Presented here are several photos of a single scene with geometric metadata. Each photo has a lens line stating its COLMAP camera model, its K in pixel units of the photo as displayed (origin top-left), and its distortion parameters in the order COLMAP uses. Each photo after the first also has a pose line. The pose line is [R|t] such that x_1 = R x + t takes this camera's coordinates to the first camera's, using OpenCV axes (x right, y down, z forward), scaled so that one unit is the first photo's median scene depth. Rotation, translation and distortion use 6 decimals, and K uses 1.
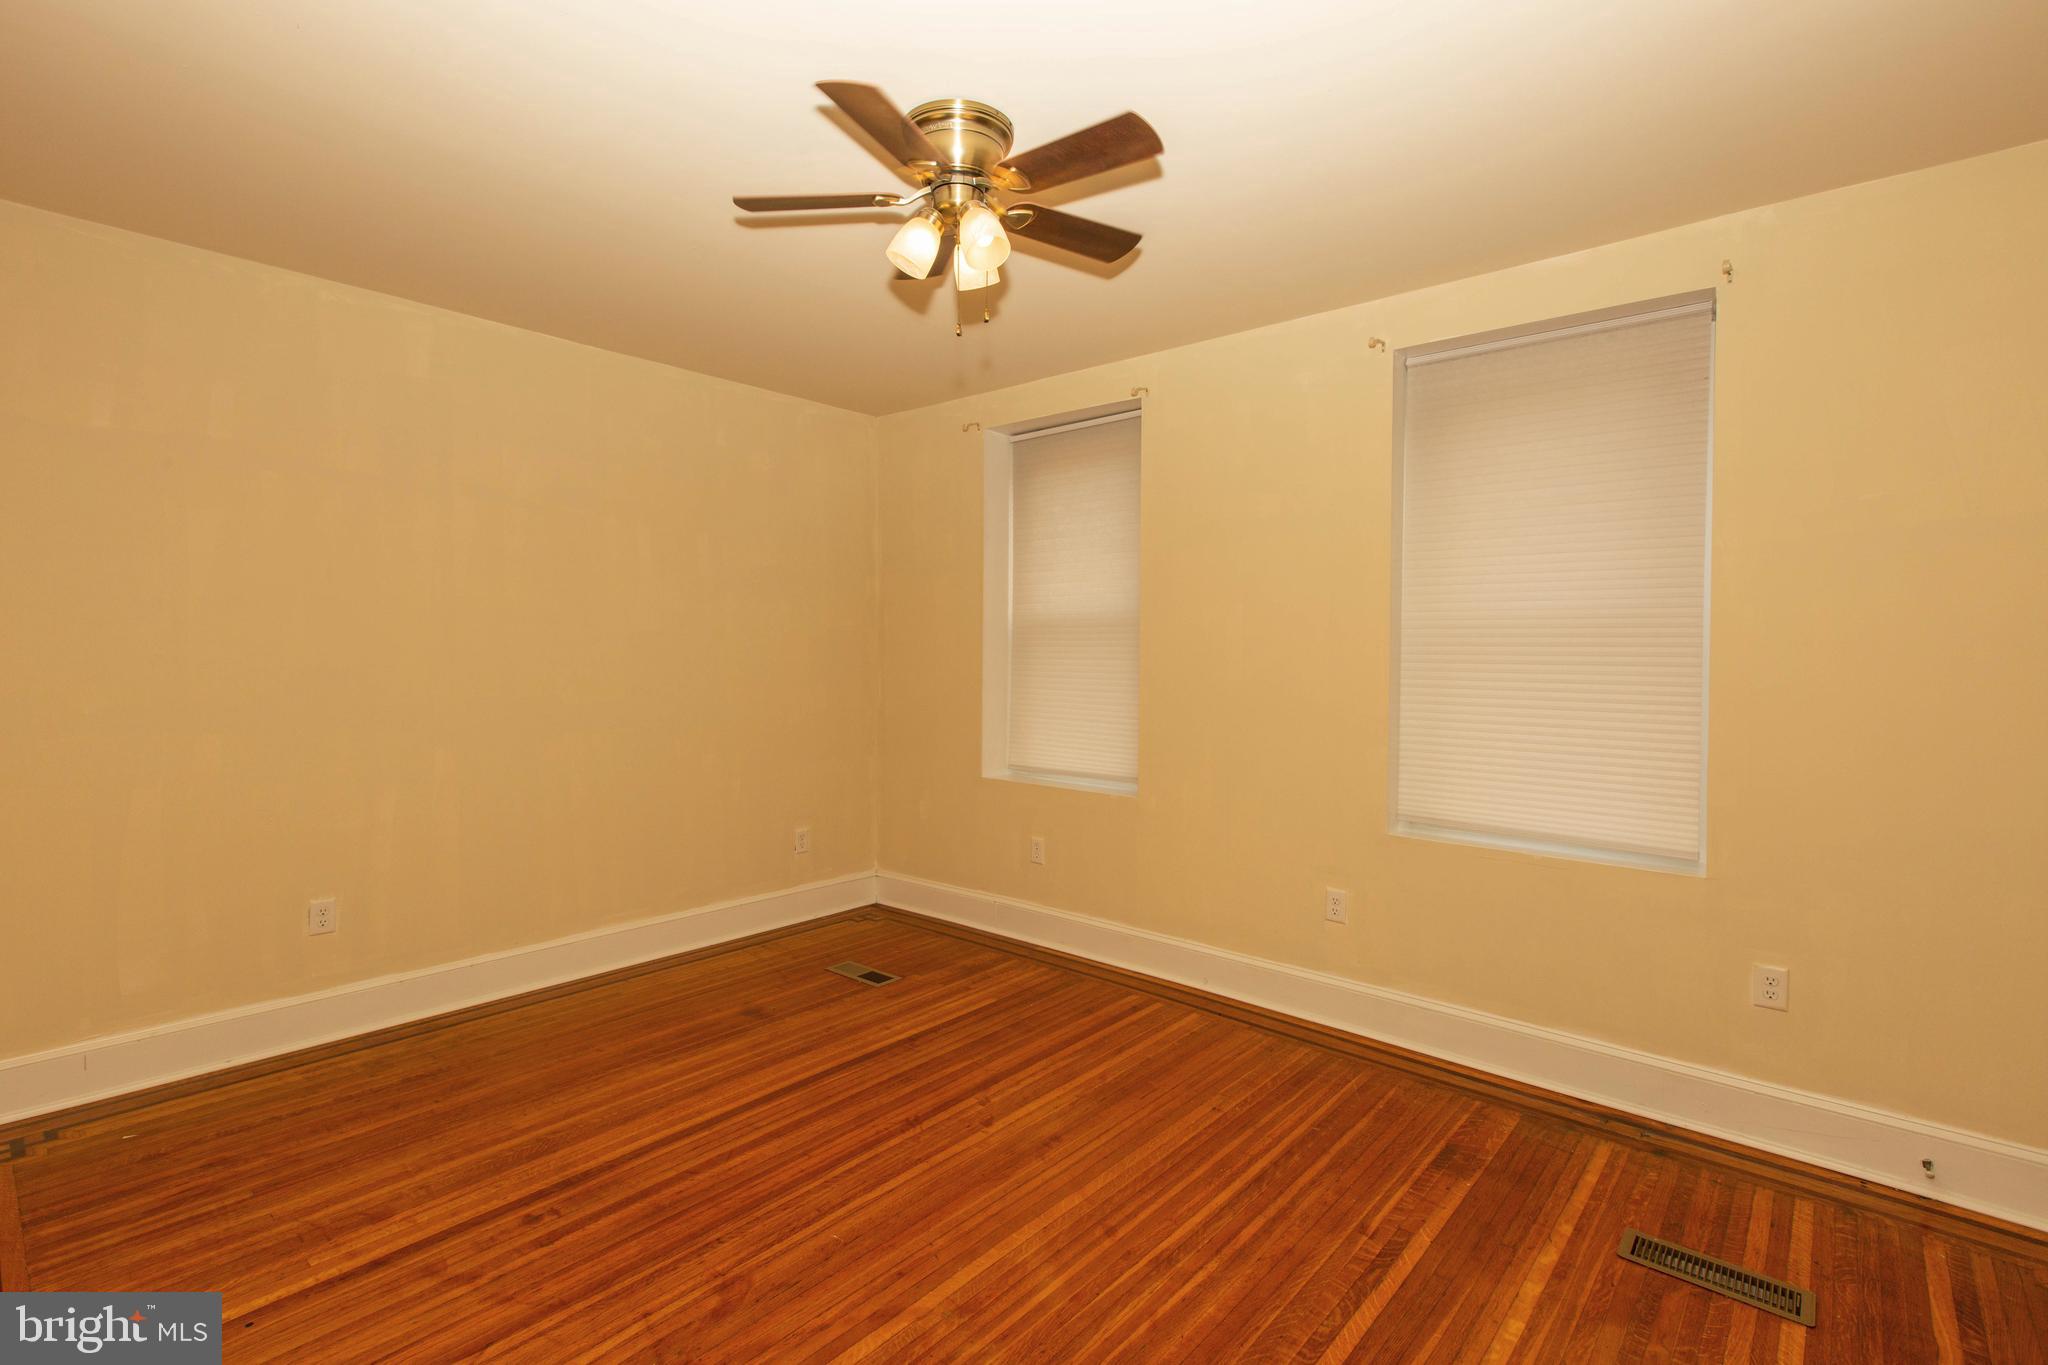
lens RADIAL K [[964.7, 0, 1014.8], [0, 964.7, 675.8], [0, 0, 1]] dist [-0.001023, -0.000071]
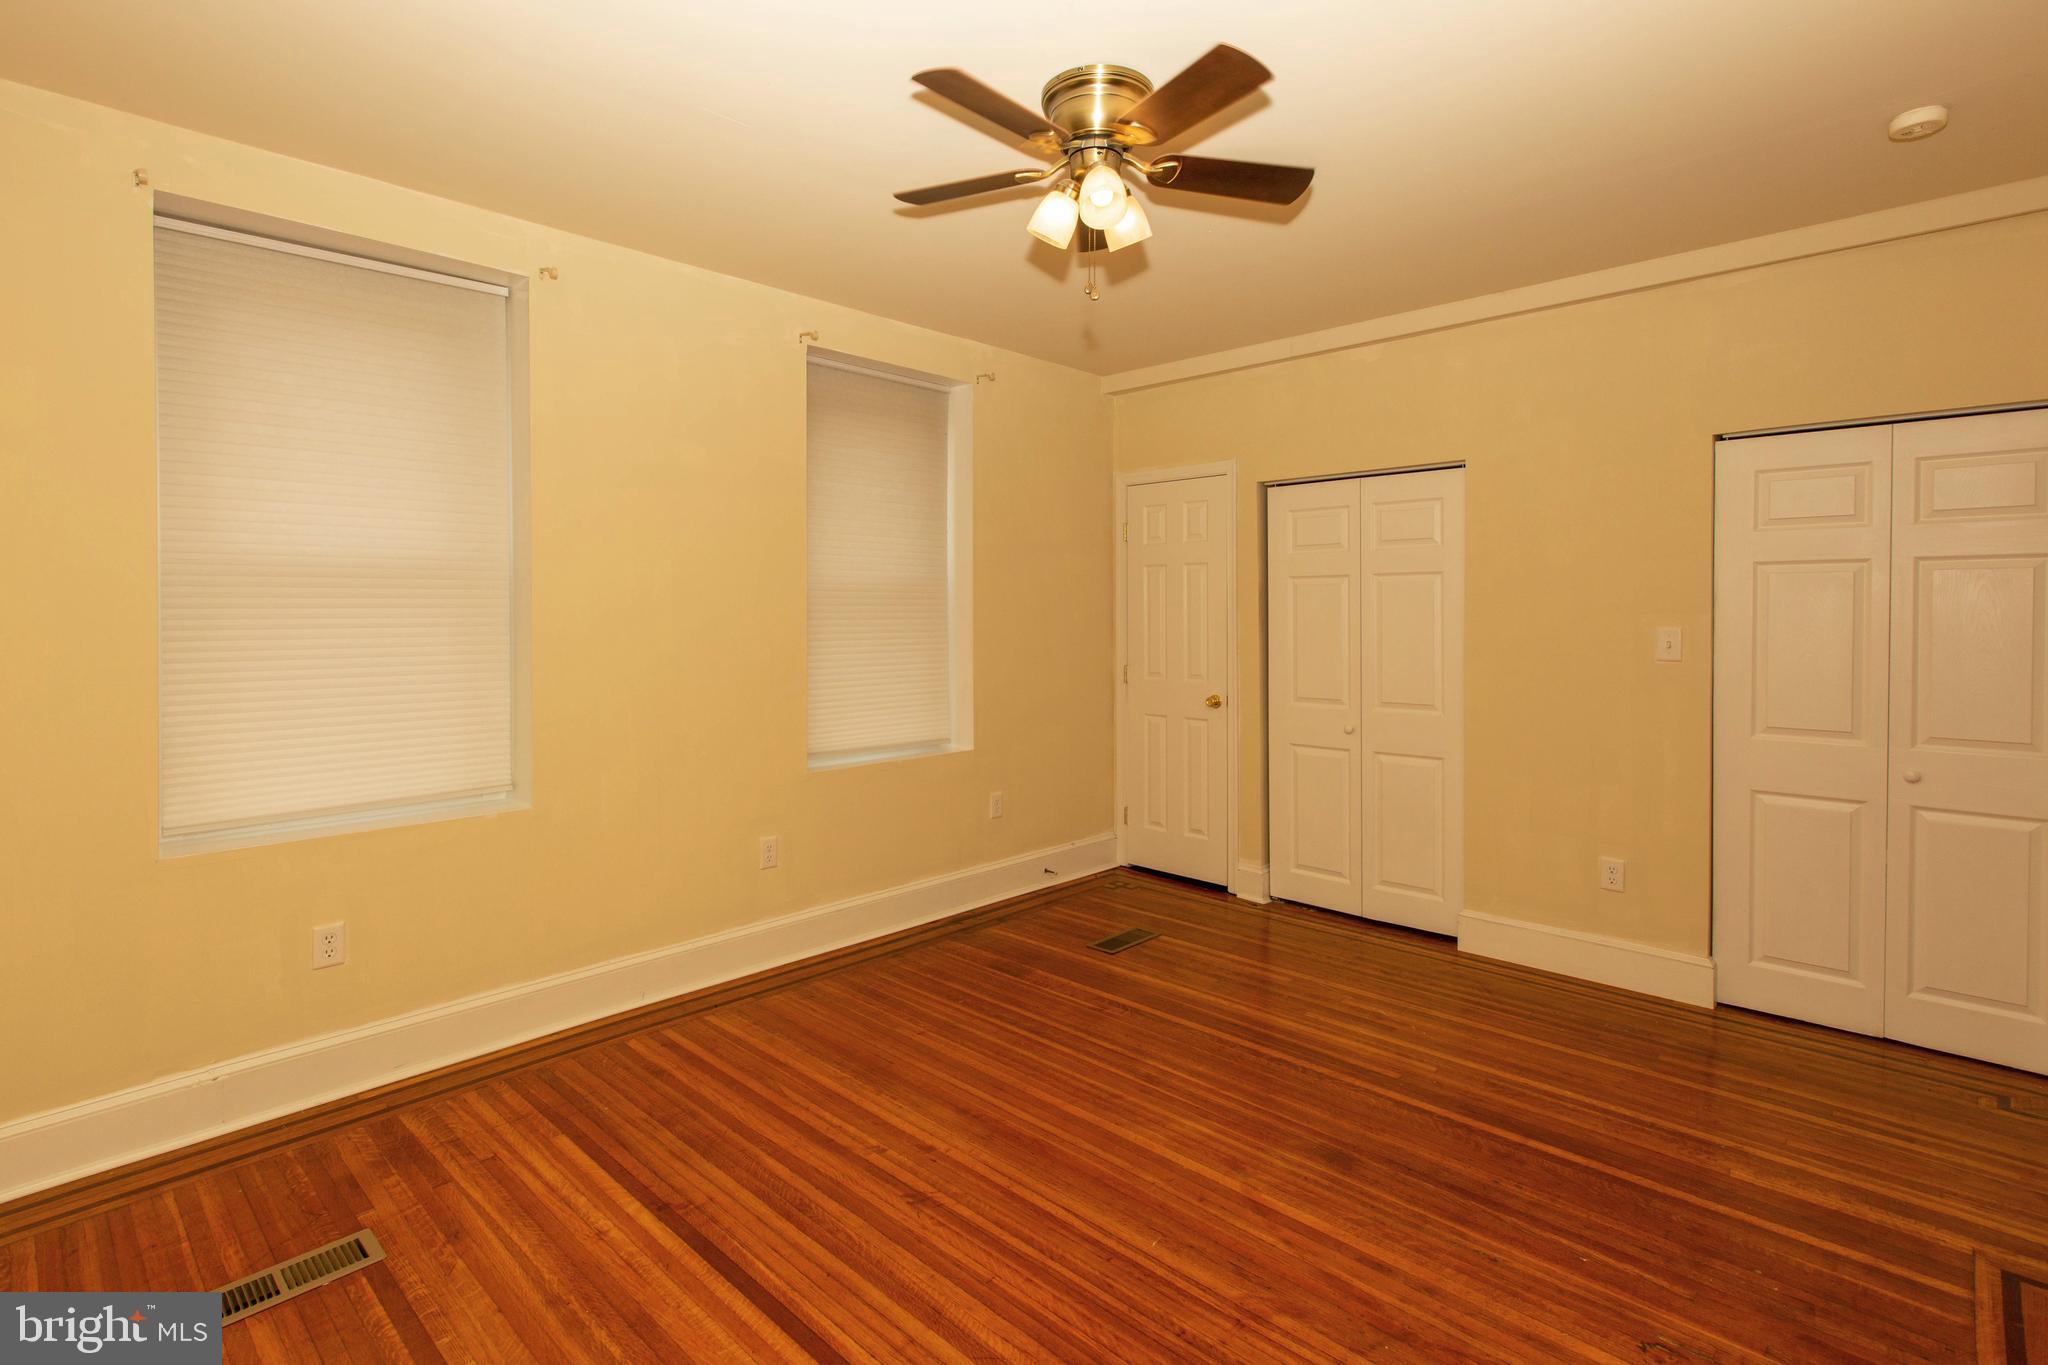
lens RADIAL K [[964.7, 0, 1014.8], [0, 964.7, 675.8], [0, 0, 1]] dist [-0.001023, -0.000071]
pose [[0.044209, -0.076641, 0.996078, -0.835205], [0.031269, 0.996671, 0.075299, -0.027257], [-0.998533, 0.027818, 0.046458, 0.838222]]
